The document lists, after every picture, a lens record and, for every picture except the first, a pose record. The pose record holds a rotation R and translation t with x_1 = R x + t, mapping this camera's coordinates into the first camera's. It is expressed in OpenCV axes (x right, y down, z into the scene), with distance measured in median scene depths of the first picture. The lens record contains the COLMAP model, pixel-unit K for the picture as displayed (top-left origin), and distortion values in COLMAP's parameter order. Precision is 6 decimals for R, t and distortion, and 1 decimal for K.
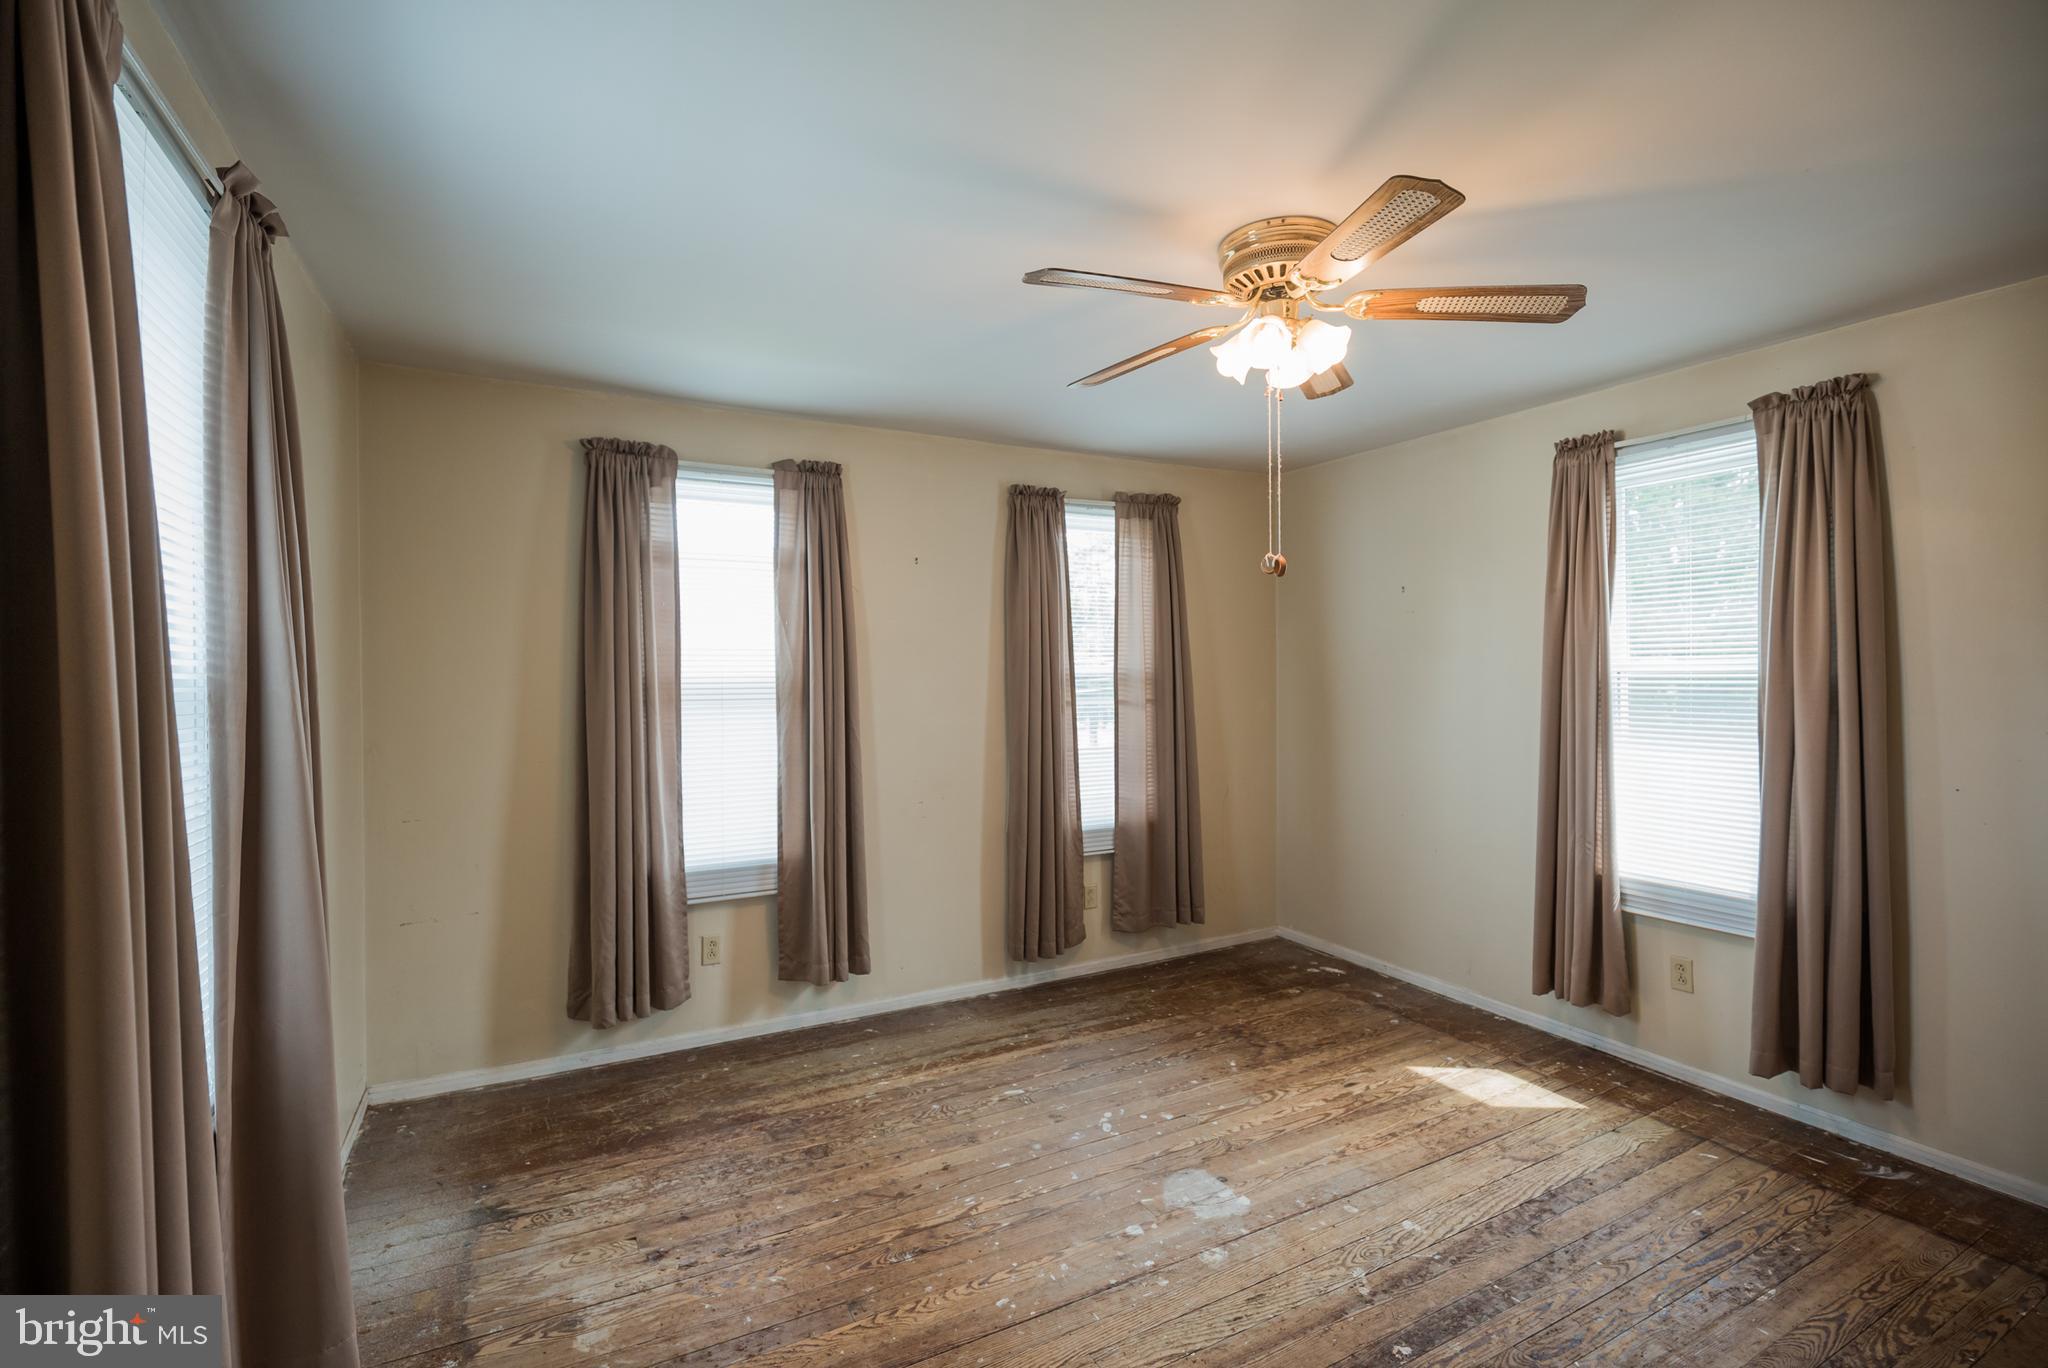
lens RADIAL K [[918.8, 0, 1029.2], [0, 918.8, 682.8], [0, 0, 1]] dist [-0.001260, -0.000666]
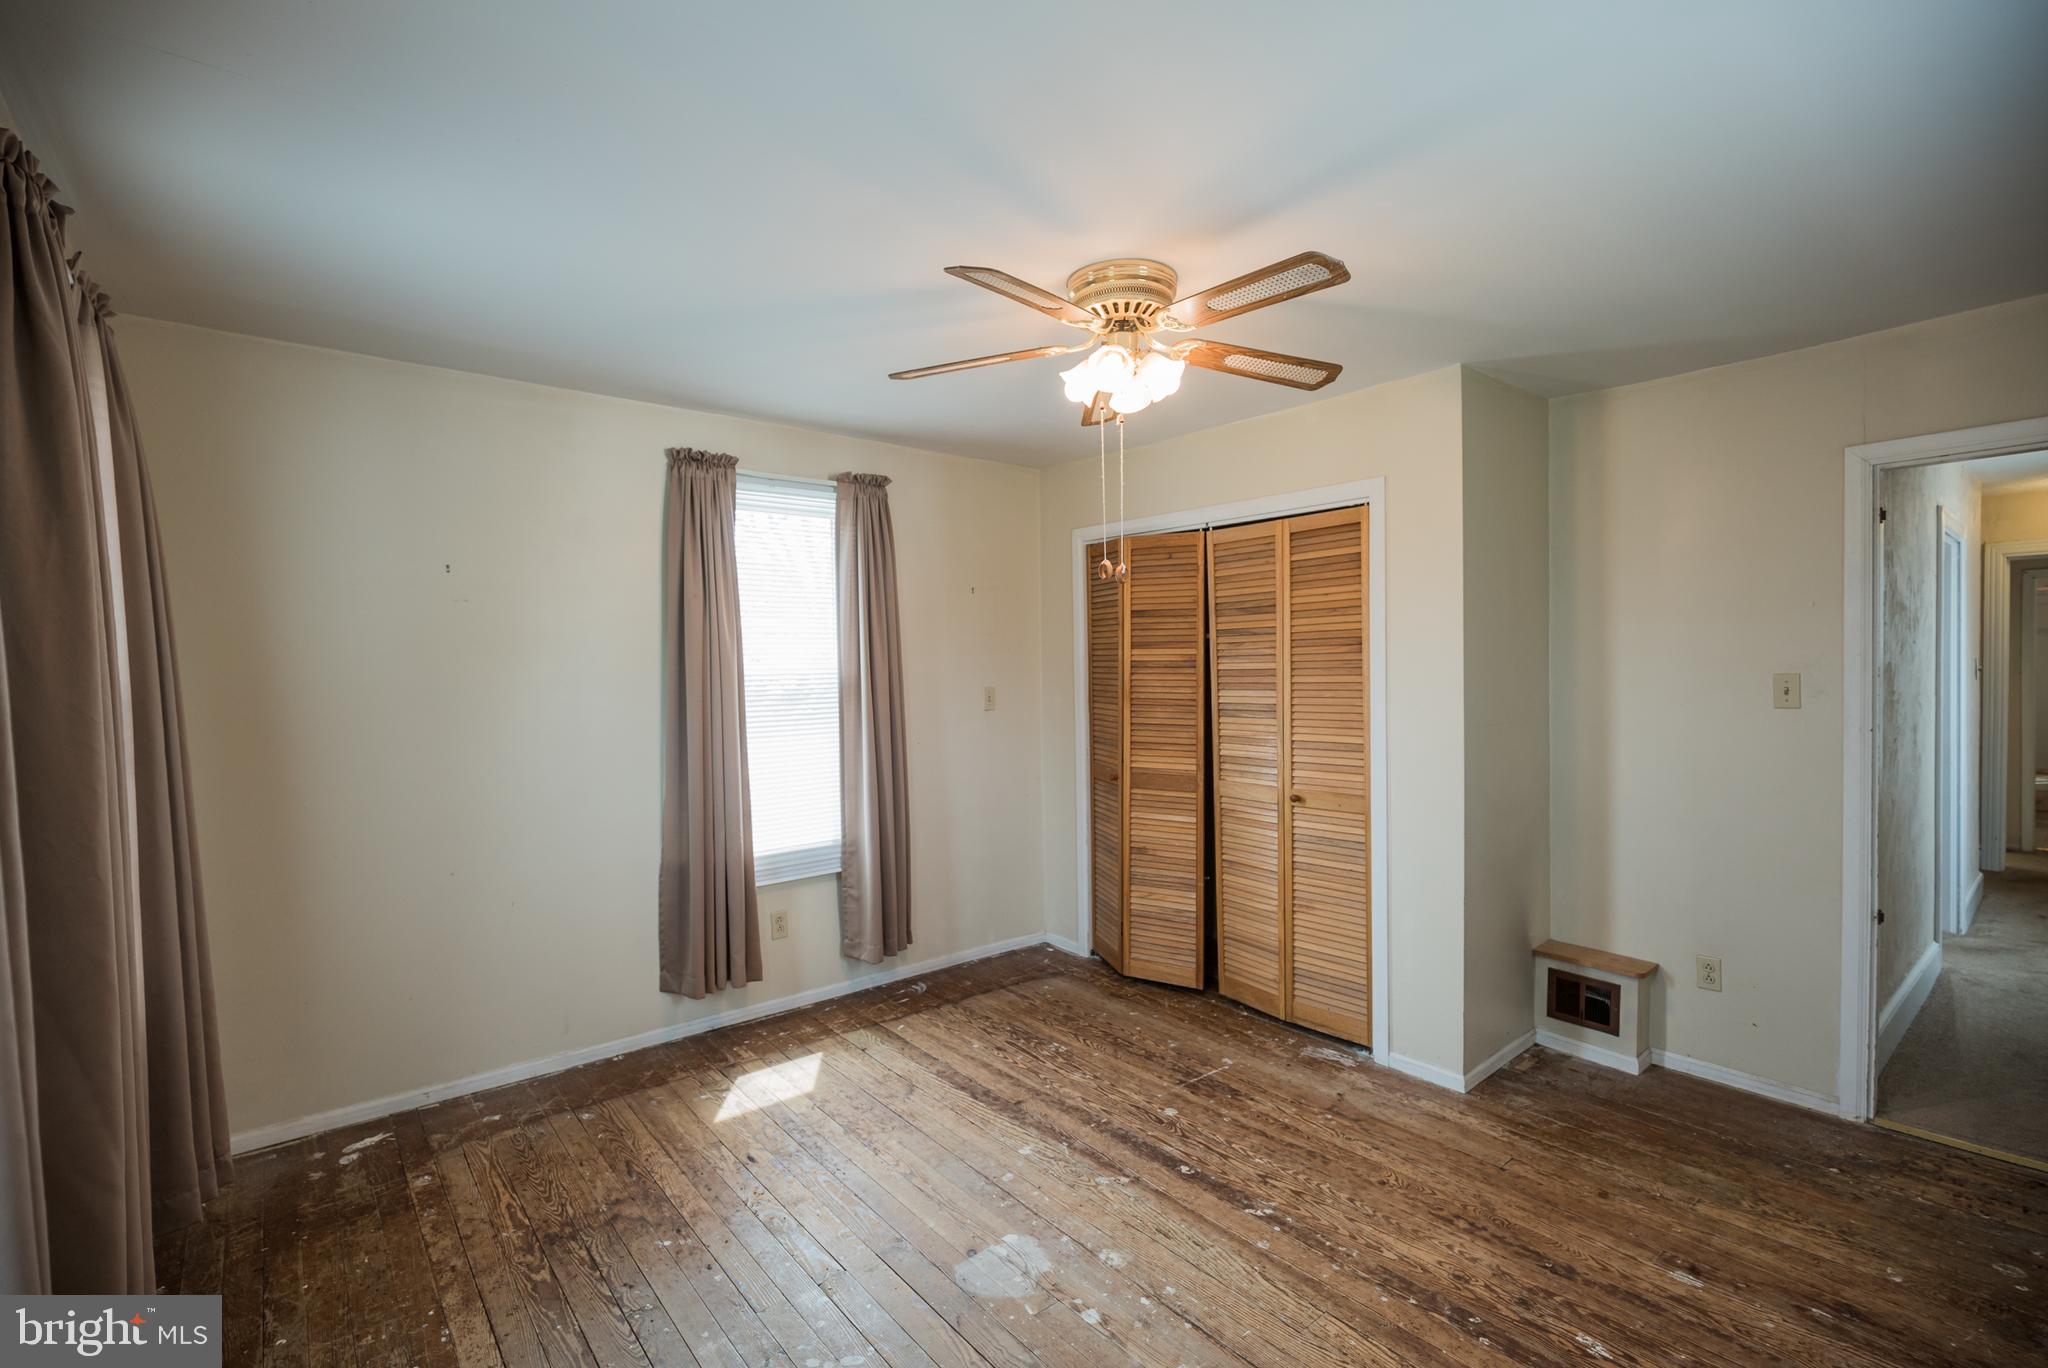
lens RADIAL K [[918.8, 0, 1030.5], [0, 918.8, 684.6], [0, 0, 1]] dist [-0.001260, -0.000666]
pose [[-0.191707, -0.016406, 0.981315, -0.522158], [0.027667, 0.999373, 0.022113, -0.015339], [-0.981062, 0.031389, -0.191132, 0.877732]]
